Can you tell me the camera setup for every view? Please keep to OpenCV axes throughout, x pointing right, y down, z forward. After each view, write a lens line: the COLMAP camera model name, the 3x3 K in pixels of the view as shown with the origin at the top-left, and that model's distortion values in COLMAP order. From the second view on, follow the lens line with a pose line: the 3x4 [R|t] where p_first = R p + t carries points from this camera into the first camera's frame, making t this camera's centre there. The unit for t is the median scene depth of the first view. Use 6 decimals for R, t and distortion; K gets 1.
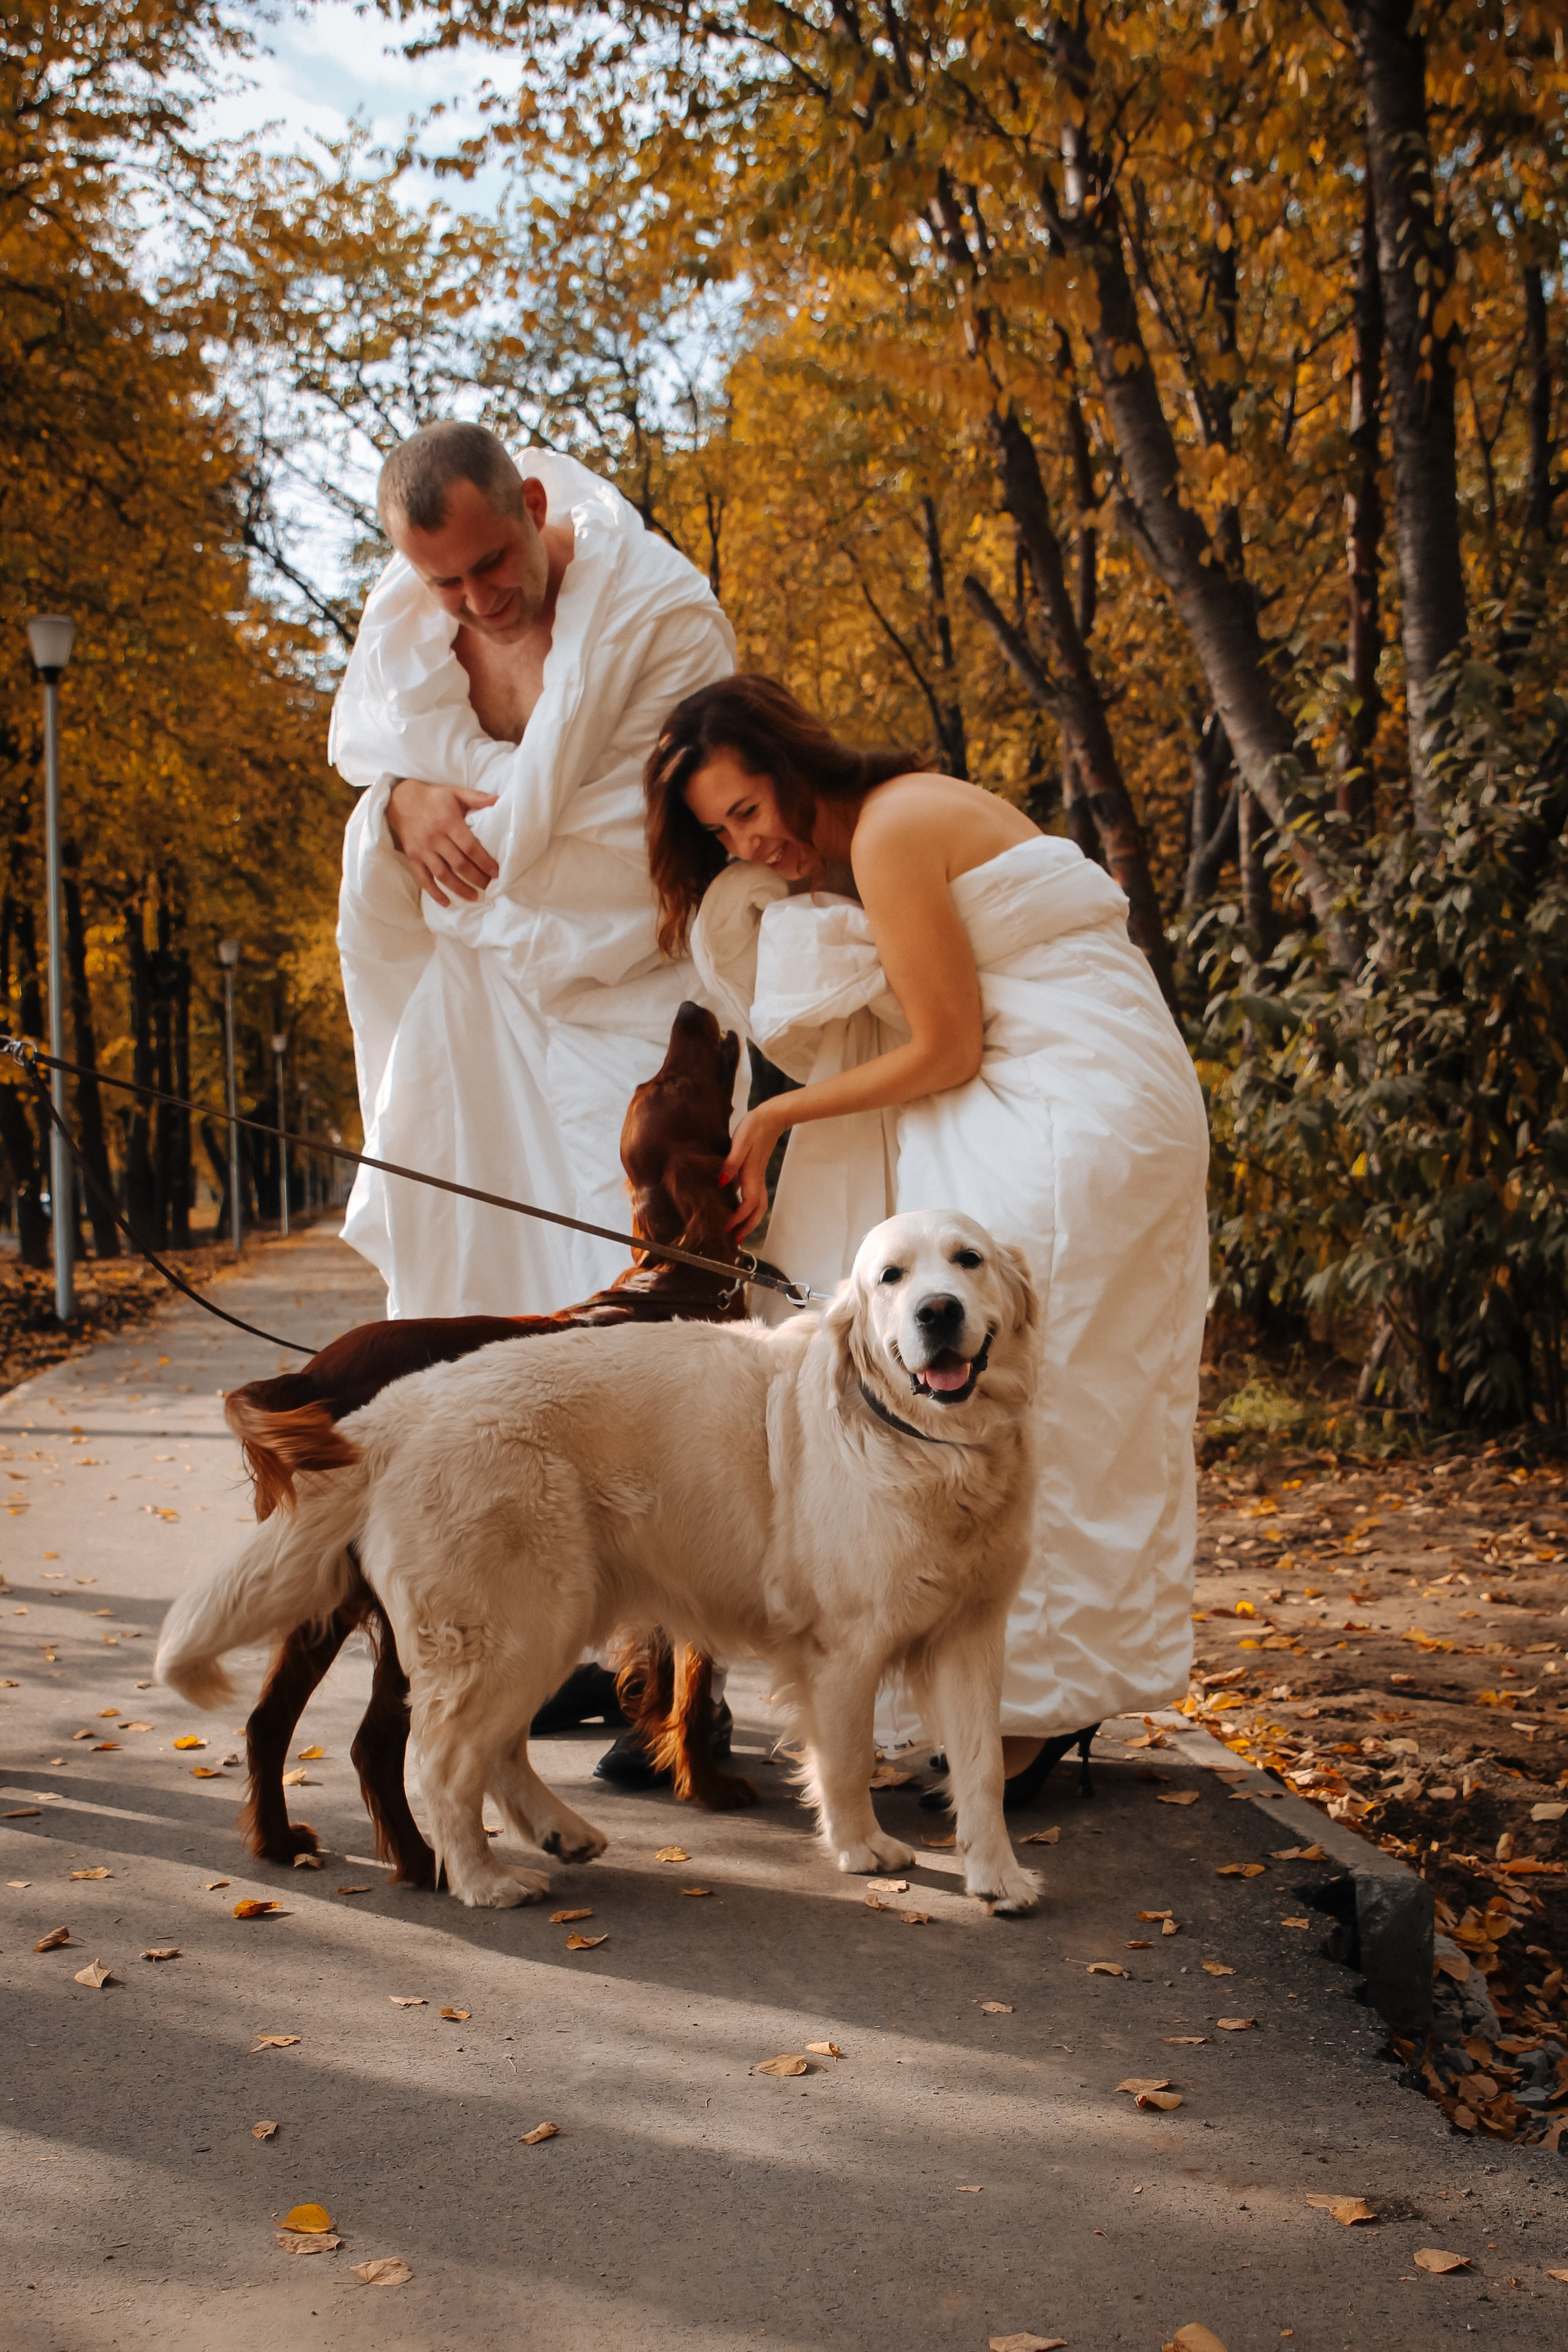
lens RADIAL K [[3075.8, 0, 780.9], [0, 3075.8, 1319.1], [0, 0, 1]] dist [-0.123966, 0.100405]
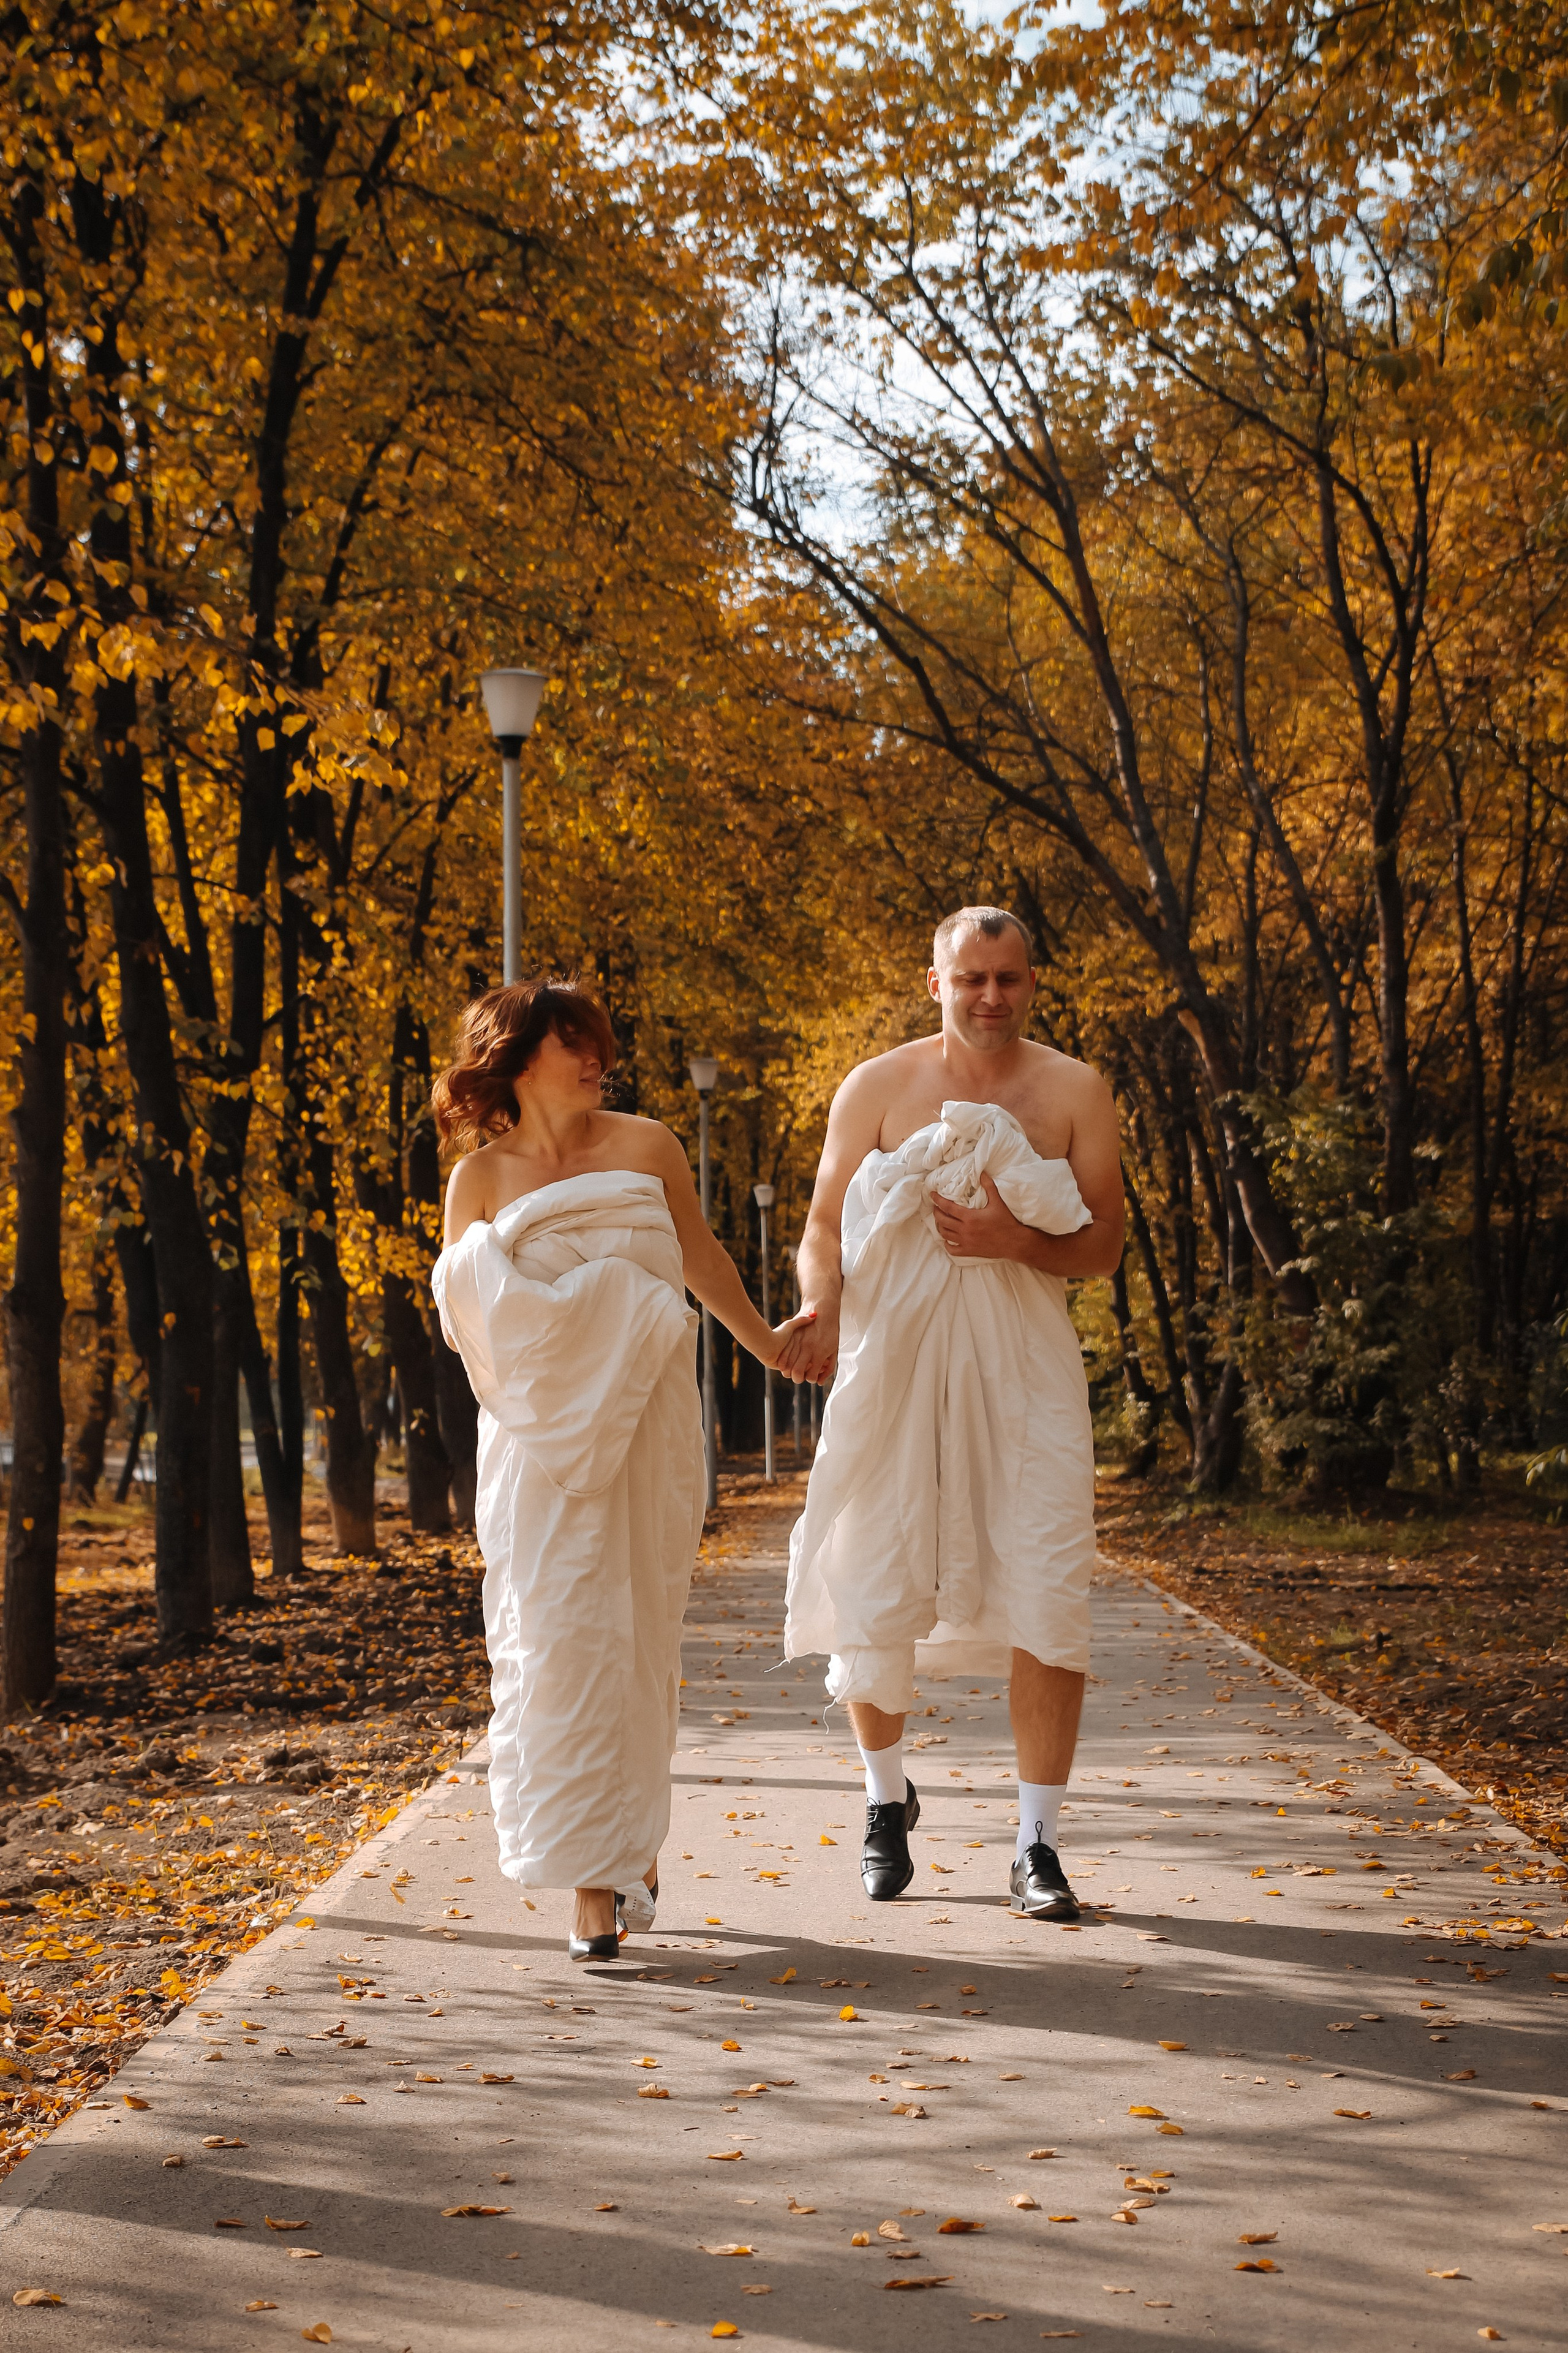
lens RADIAL K [[4956.7, 0, 650.4], [0, 4956.7, 1264.9], [0, 0, 1]] dist [-0.023384, 0.482009]
pose [[0.984538, 0.005824, -0.175072, 0.004255], [-0.017527, 0.997707, -0.065376, -0.005247], [0.174290, 0.067433, 0.982383, -0.127081]]
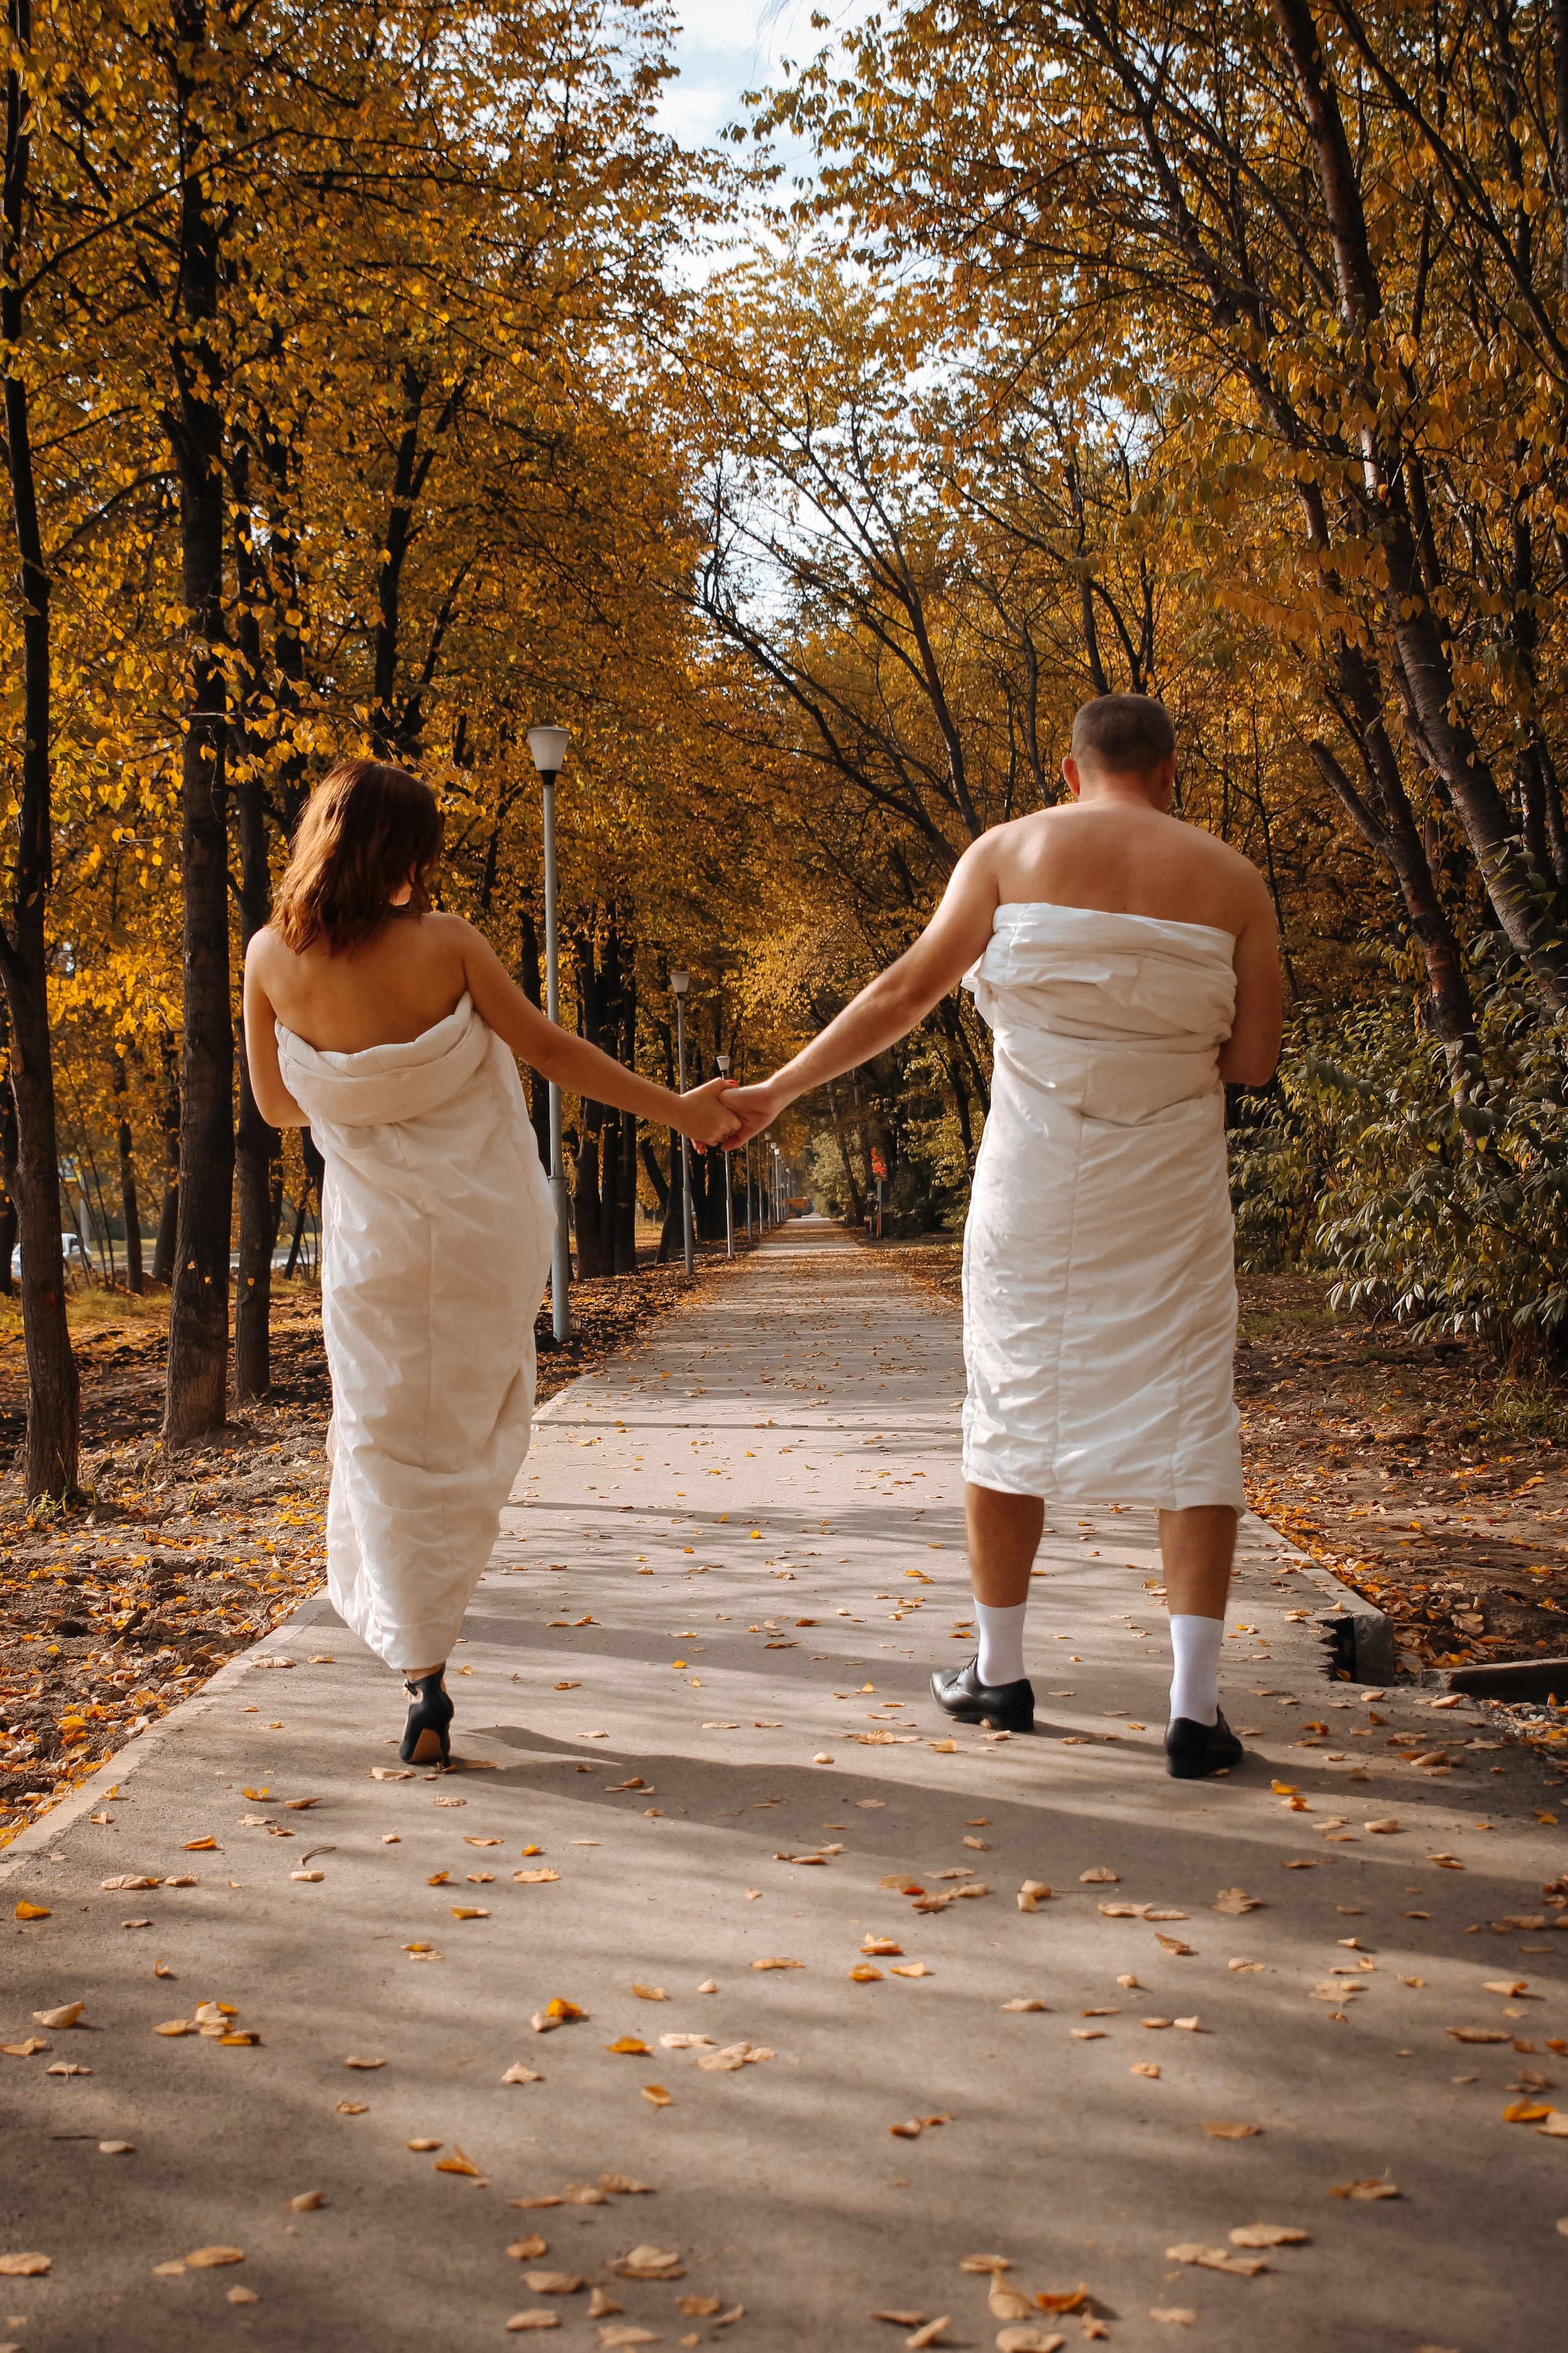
lens RADIAL K [[3554.1, 0, 700.7], [0, 3554.1, 1177.1], [0, 0, 1]] dist [-0.075111, -0.006460]
pose [[0.986939, -0.005879, -0.160989, 0.022462], [-0.001689, 0.998902, -0.046828, 0.000758], [0.161088, 0.046488, 0.985845, -0.220002]]
